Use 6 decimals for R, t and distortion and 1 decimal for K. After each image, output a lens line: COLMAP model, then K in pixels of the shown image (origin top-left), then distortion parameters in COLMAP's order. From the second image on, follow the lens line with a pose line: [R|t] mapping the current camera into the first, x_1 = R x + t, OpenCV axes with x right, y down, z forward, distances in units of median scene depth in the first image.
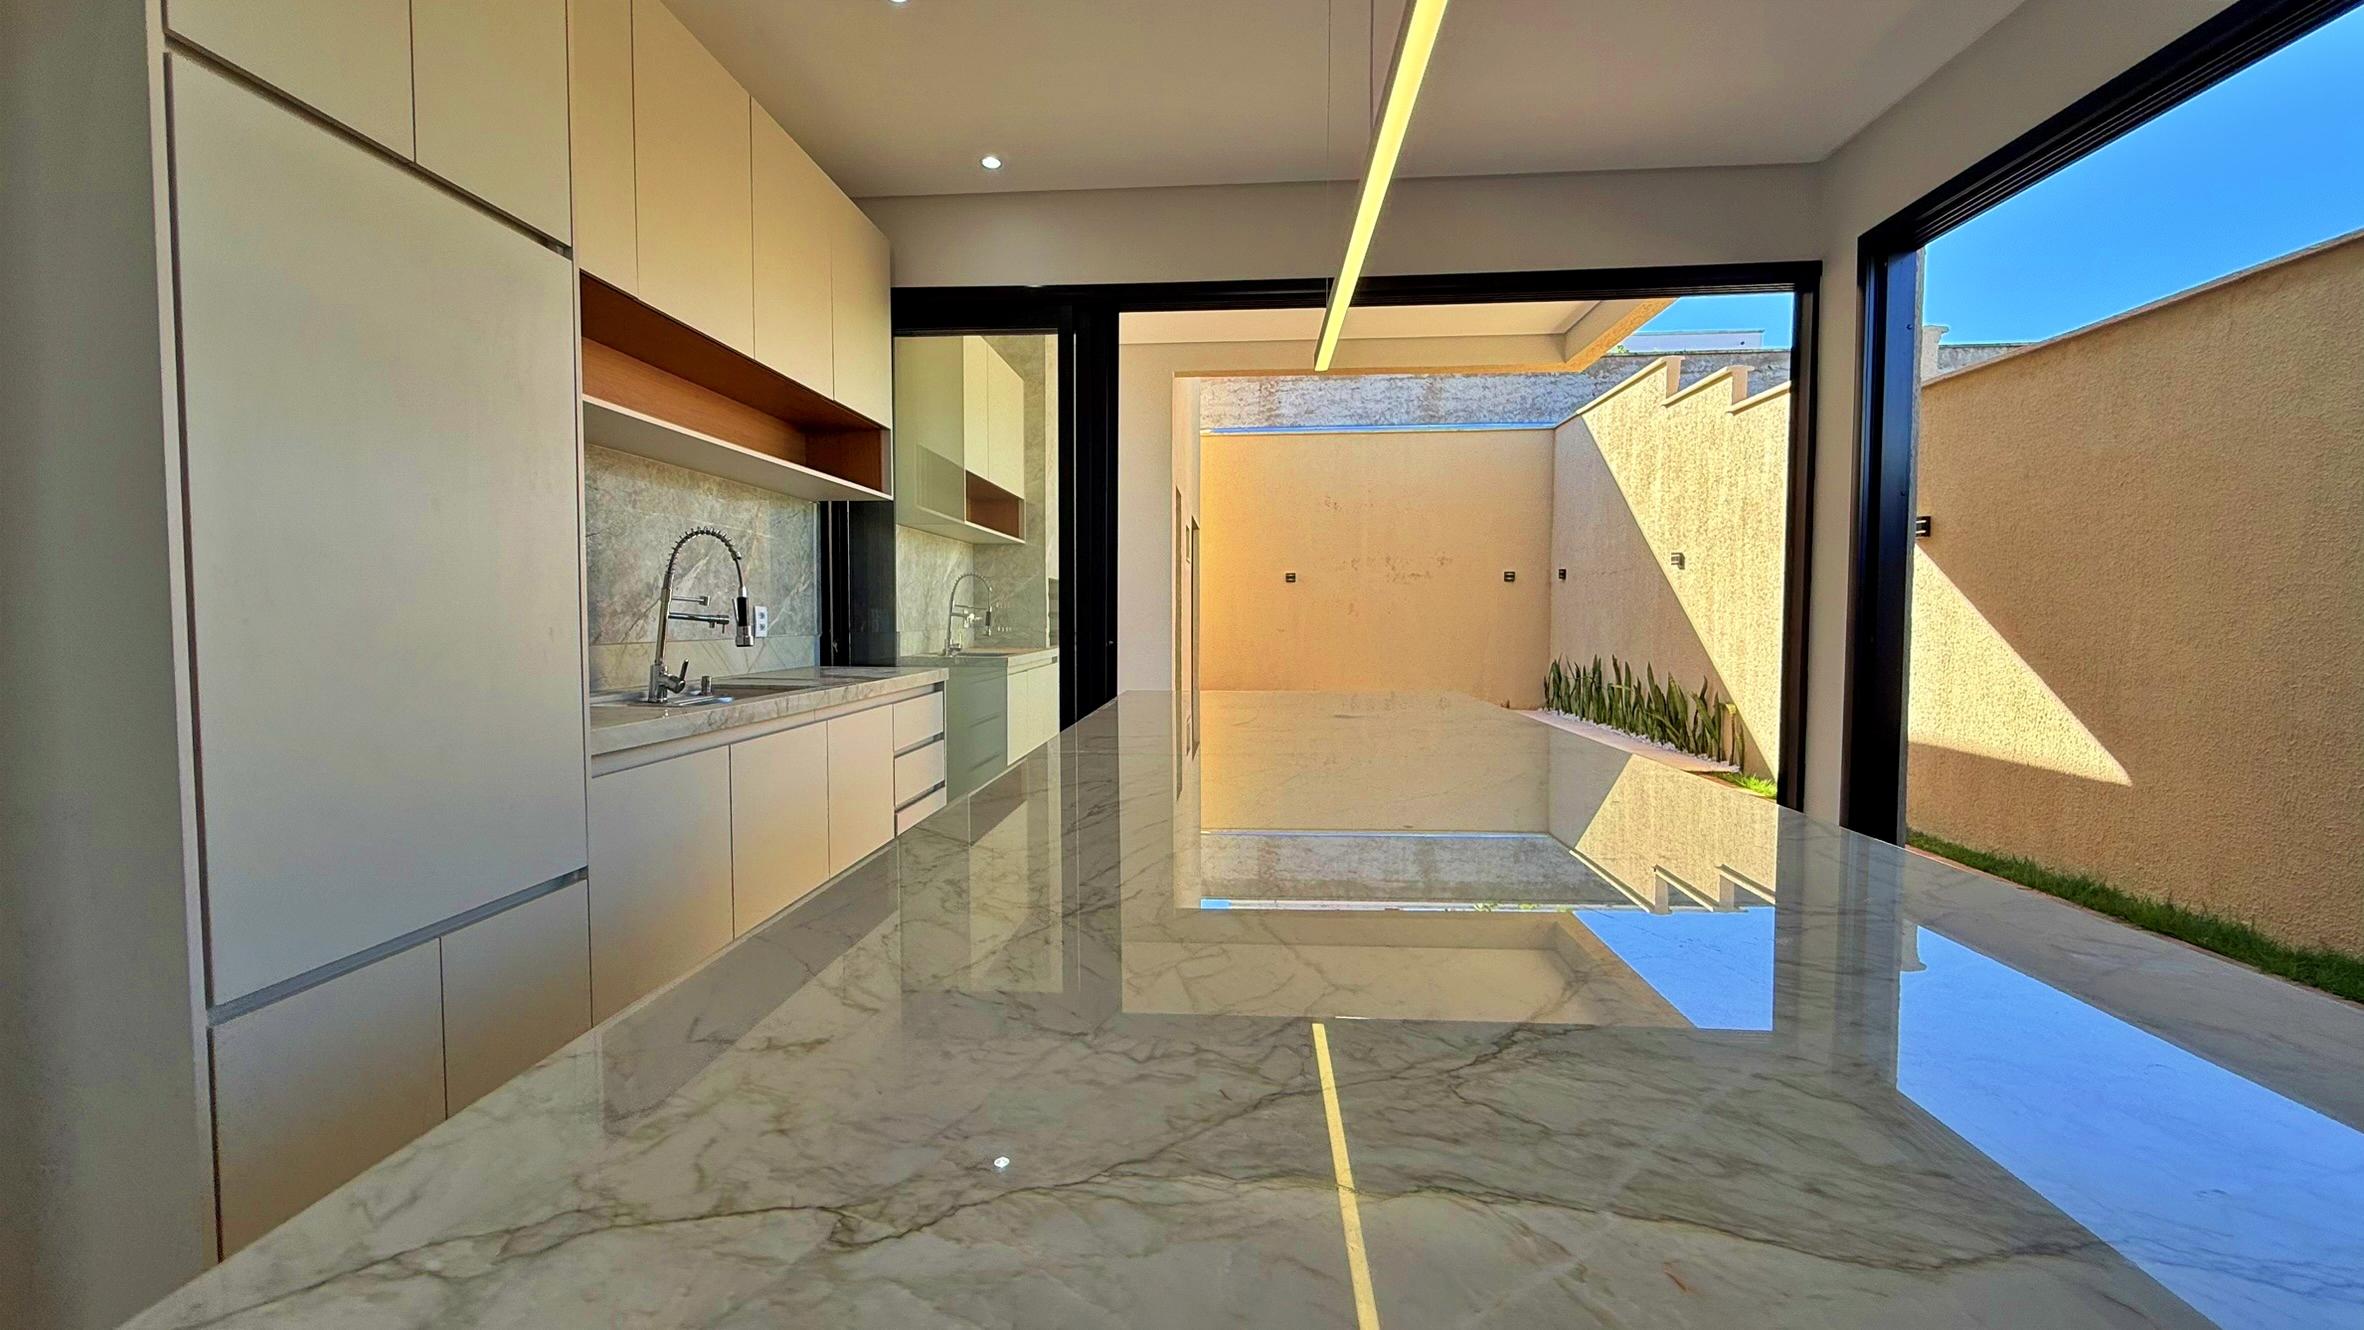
lens RADIAL K [[944.1, 0, 1175.4], [0, 944.1, 662.9], [0, 0, 1]] dist [0.000541, -0.000173]
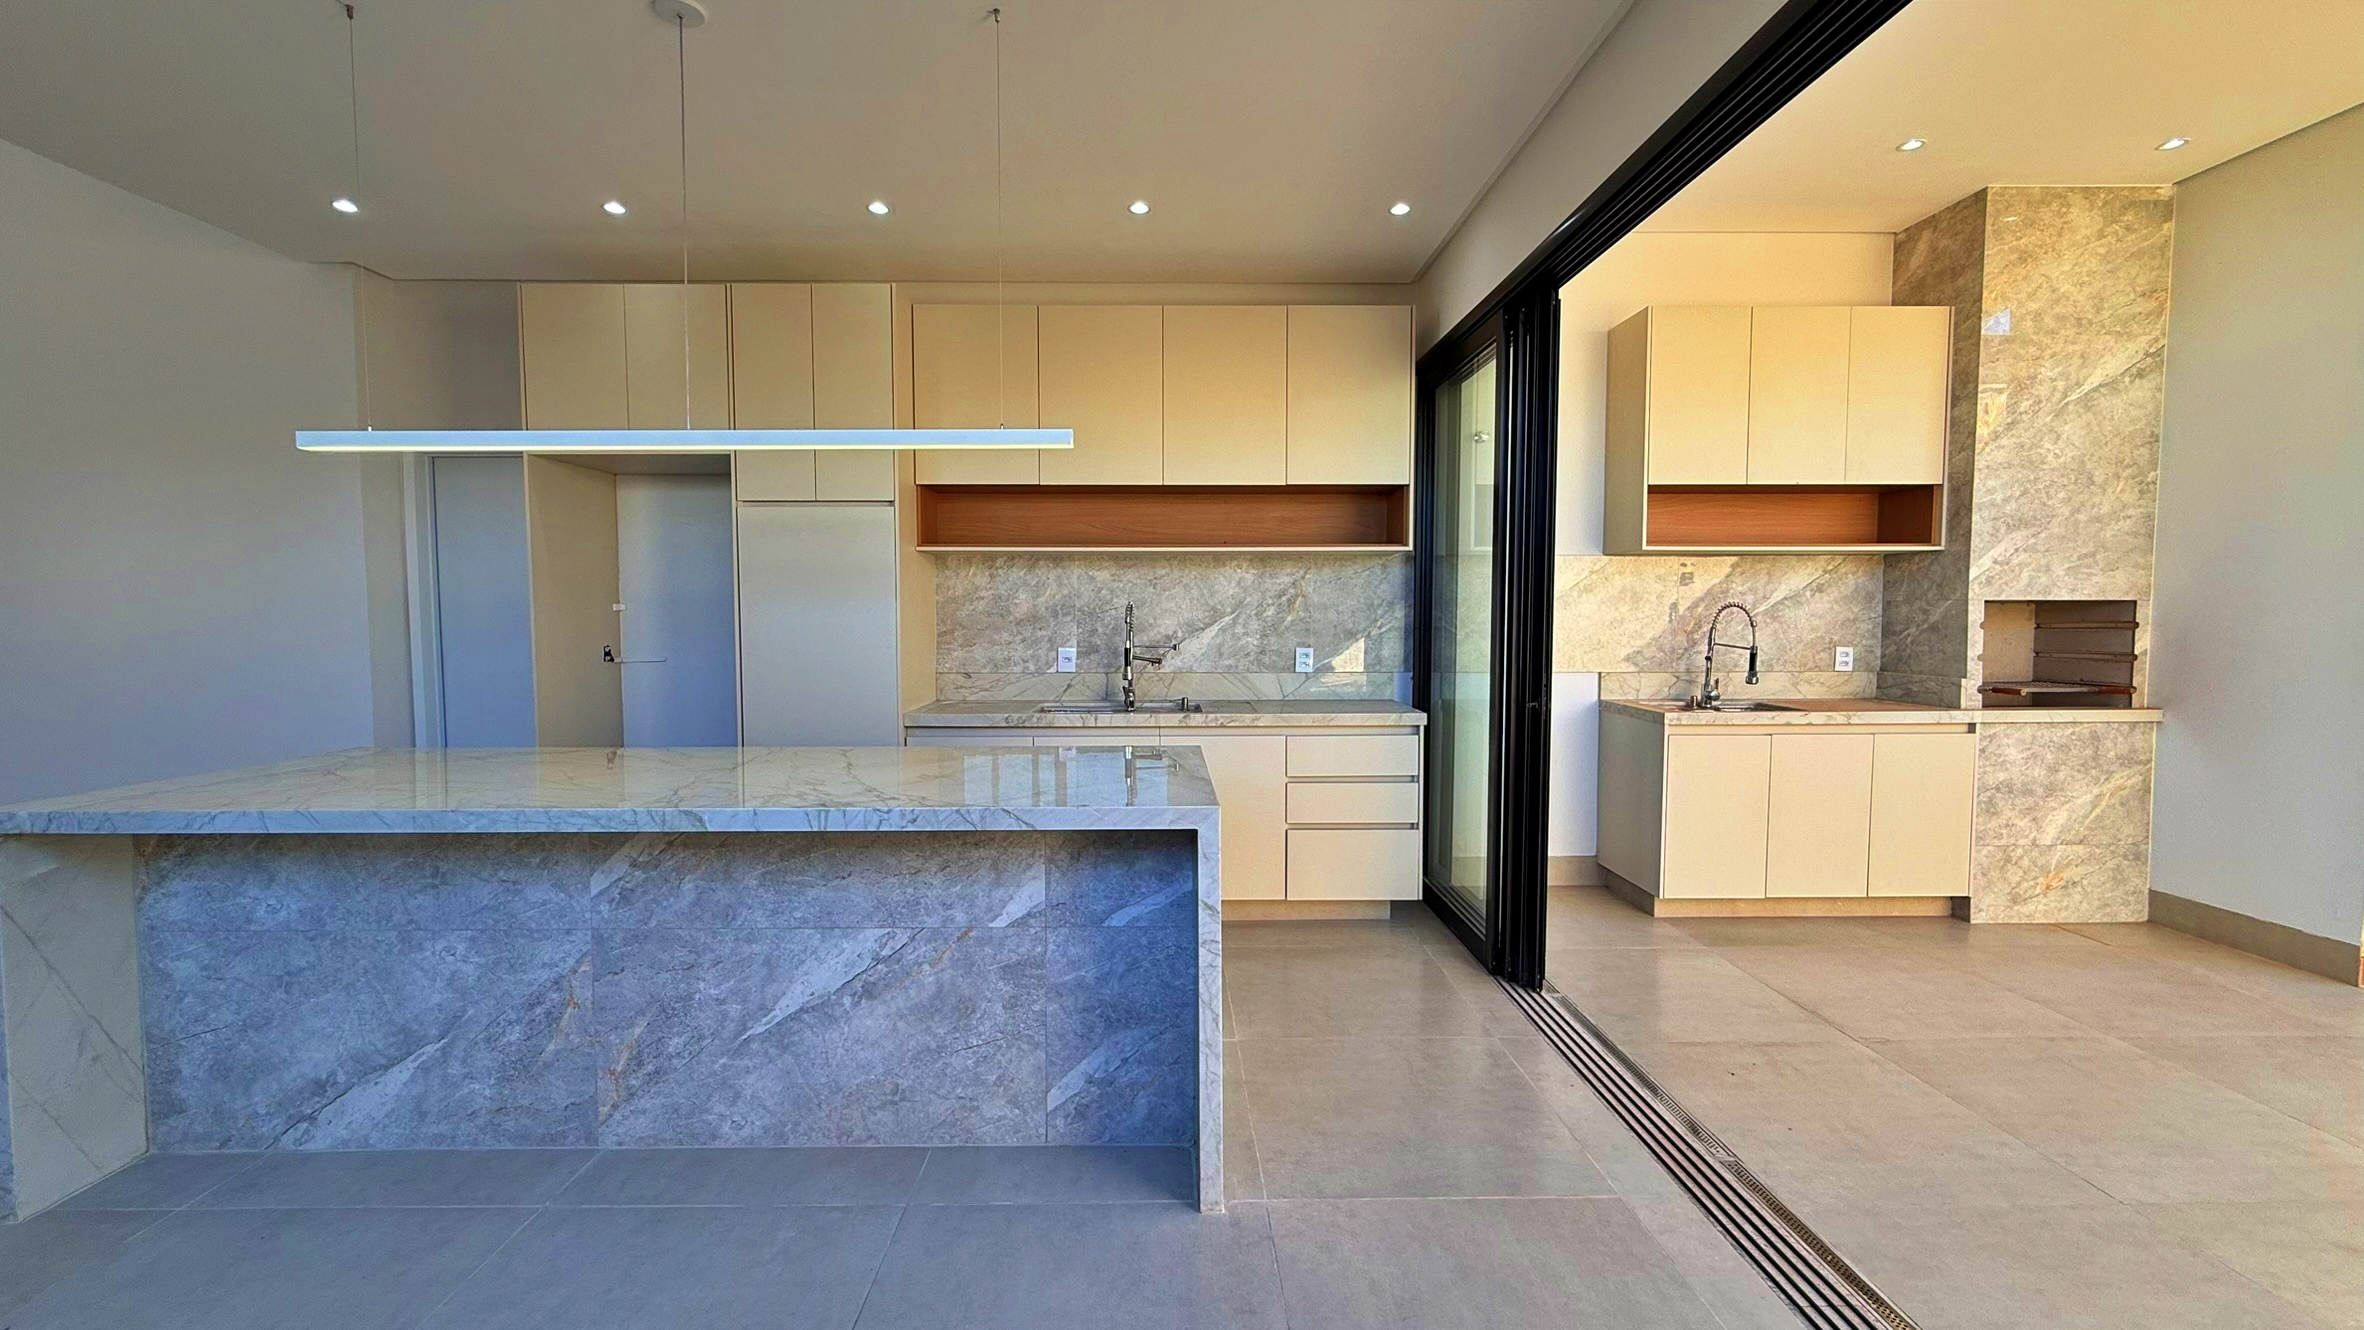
lens RADIAL K [[944.1, 0, 1171.5], [0, 944.1, 661.5], [0, 0, 1]] dist [0.000541, -0.000173]
pose [[0.086278, 0.048615, -0.995084, 0.715765], [-0.048664, 0.997822, 0.044530, -0.079271], [0.995082, 0.044583, 0.088455, 0.625830]]
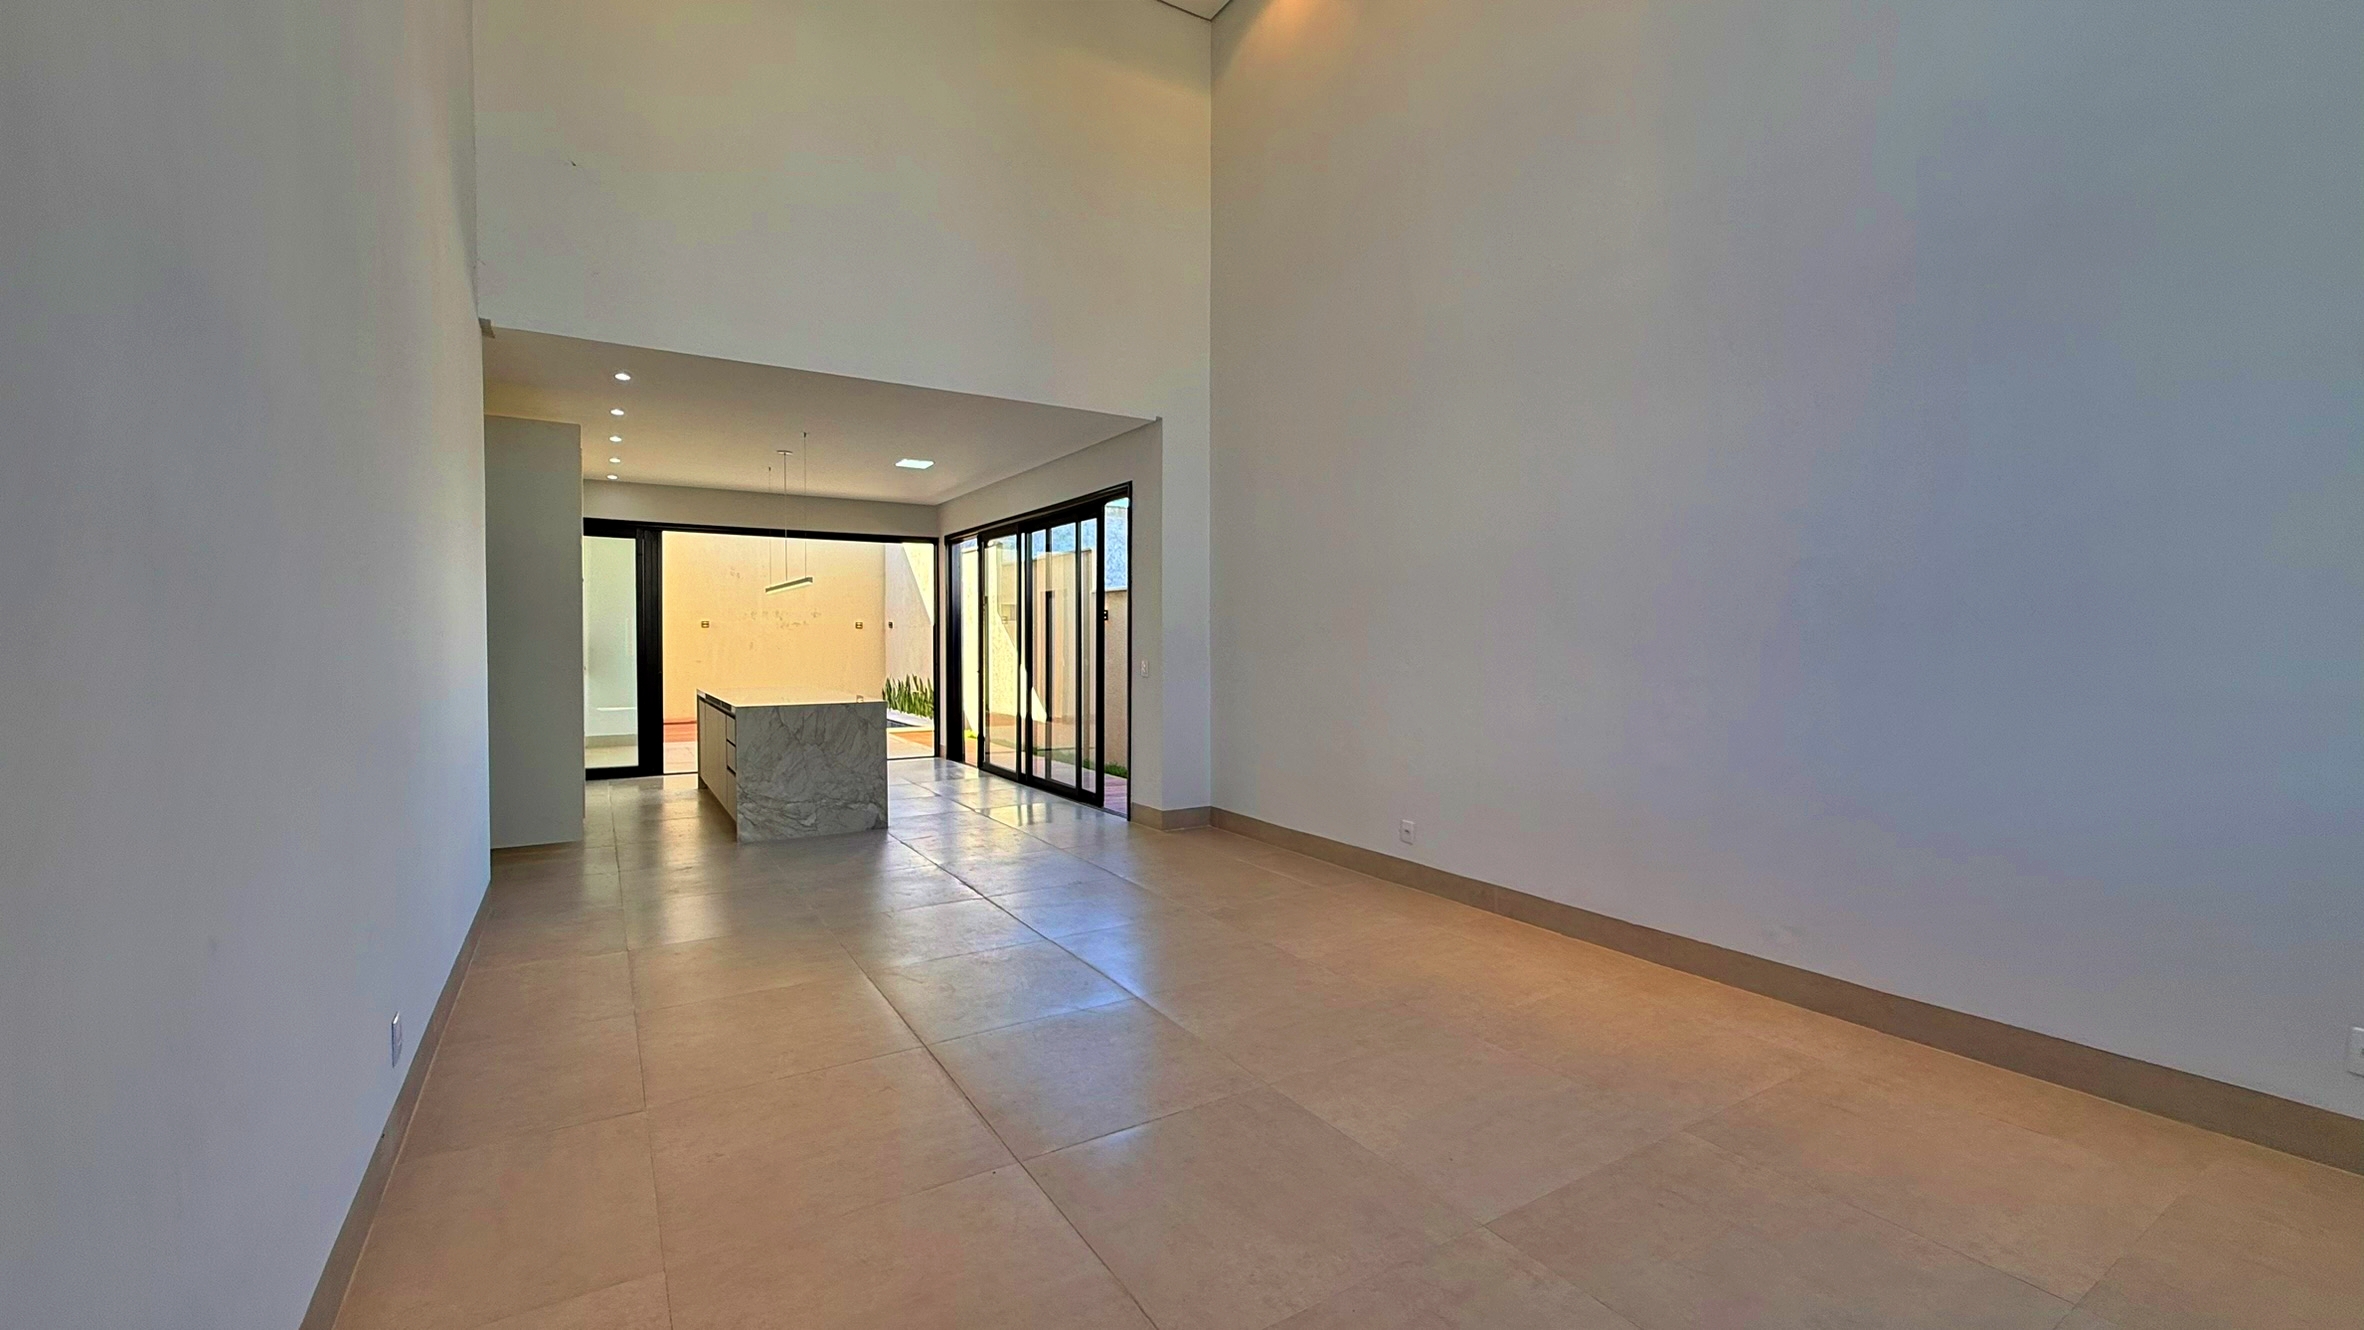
lens RADIAL K [[944.1, 0, 1174.0], [0, 944.1, 660.3], [0, 0, 1]] dist [0.000541, -0.000173]
pose [[0.808664, -0.012292, 0.588142, -0.417683], [0.028217, 0.999441, -0.017909, 0.026762], [-0.587593, 0.031078, 0.808559, -1.636162]]
